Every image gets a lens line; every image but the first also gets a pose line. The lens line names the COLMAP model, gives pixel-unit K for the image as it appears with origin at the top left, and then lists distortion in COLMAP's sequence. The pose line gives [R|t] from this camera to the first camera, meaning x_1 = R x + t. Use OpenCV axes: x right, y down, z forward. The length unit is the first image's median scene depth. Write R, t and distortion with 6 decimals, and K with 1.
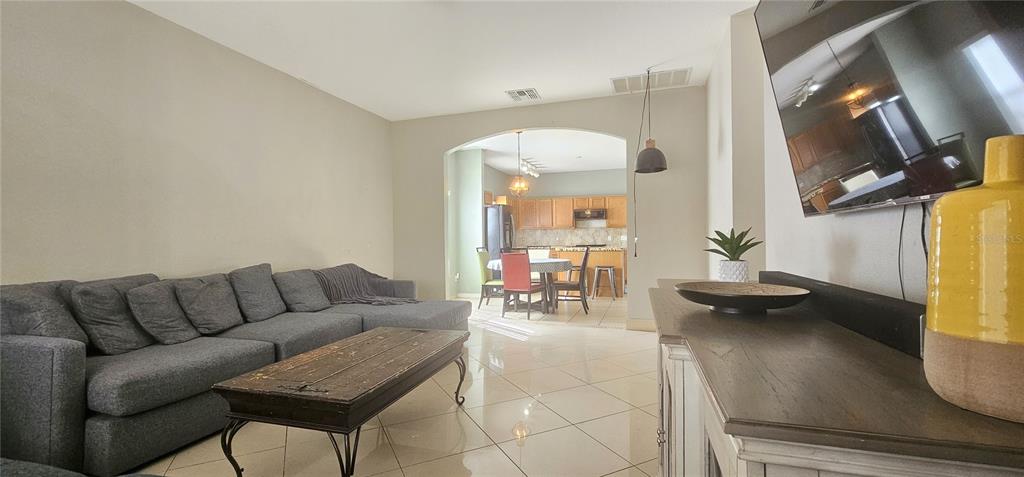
lens RADIAL K [[417.8, 0, 512.0], [0, 417.8, 238.5], [0, 0, 1]] dist [-0.000558, -0.000091]
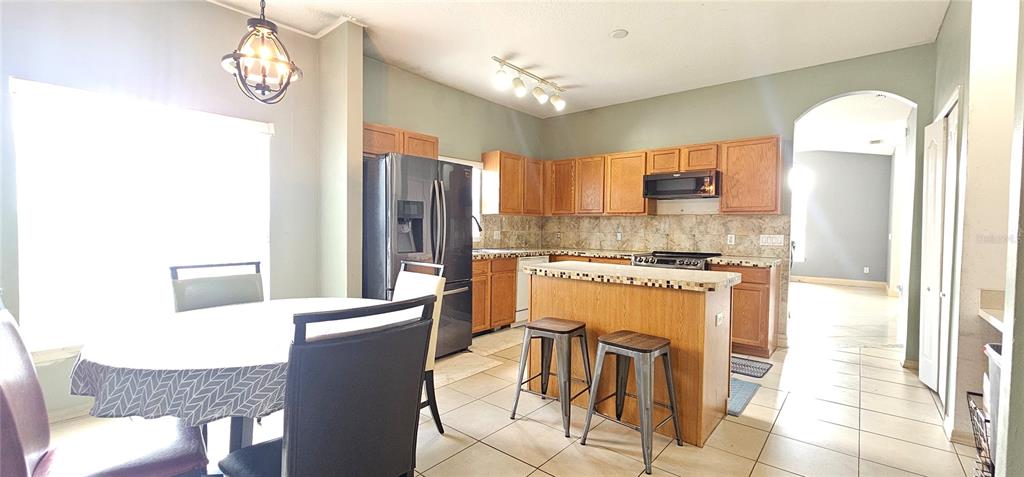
lens RADIAL K [[417.8, 0, 512.0], [0, 417.8, 238.5], [0, 0, 1]] dist [-0.000558, -0.000091]
pose [[0.926438, 0.030423, -0.375217, 0.185948], [-0.019850, 0.999290, 0.032012, -0.011483], [0.375925, -0.022209, 0.926384, 0.505169]]
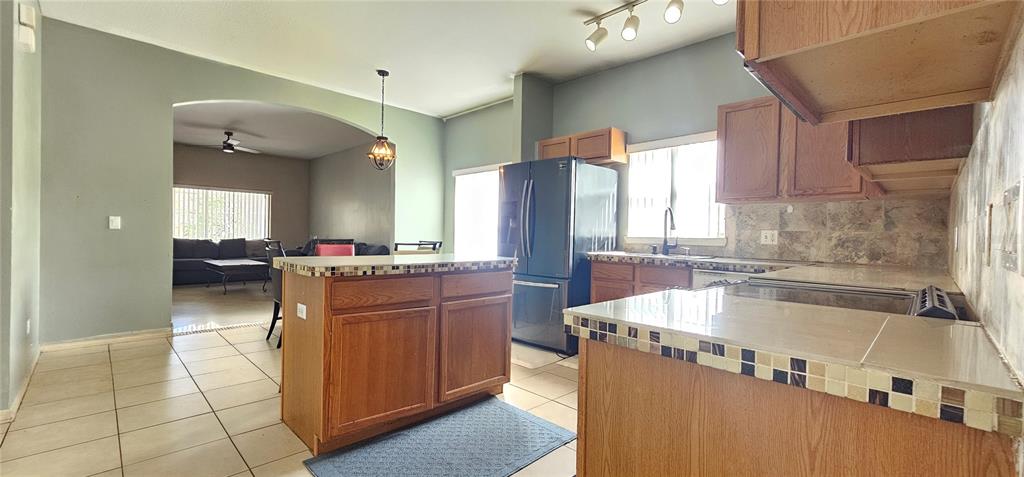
lens RADIAL K [[417.8, 0, 512.0], [0, 417.8, 238.5], [0, 0, 1]] dist [-0.000558, -0.000091]
pose [[-0.456966, 0.002714, -0.889480, 0.342725], [-0.018013, 0.999762, 0.012305, 0.001965], [0.889302, 0.021645, -0.456809, 0.961271]]
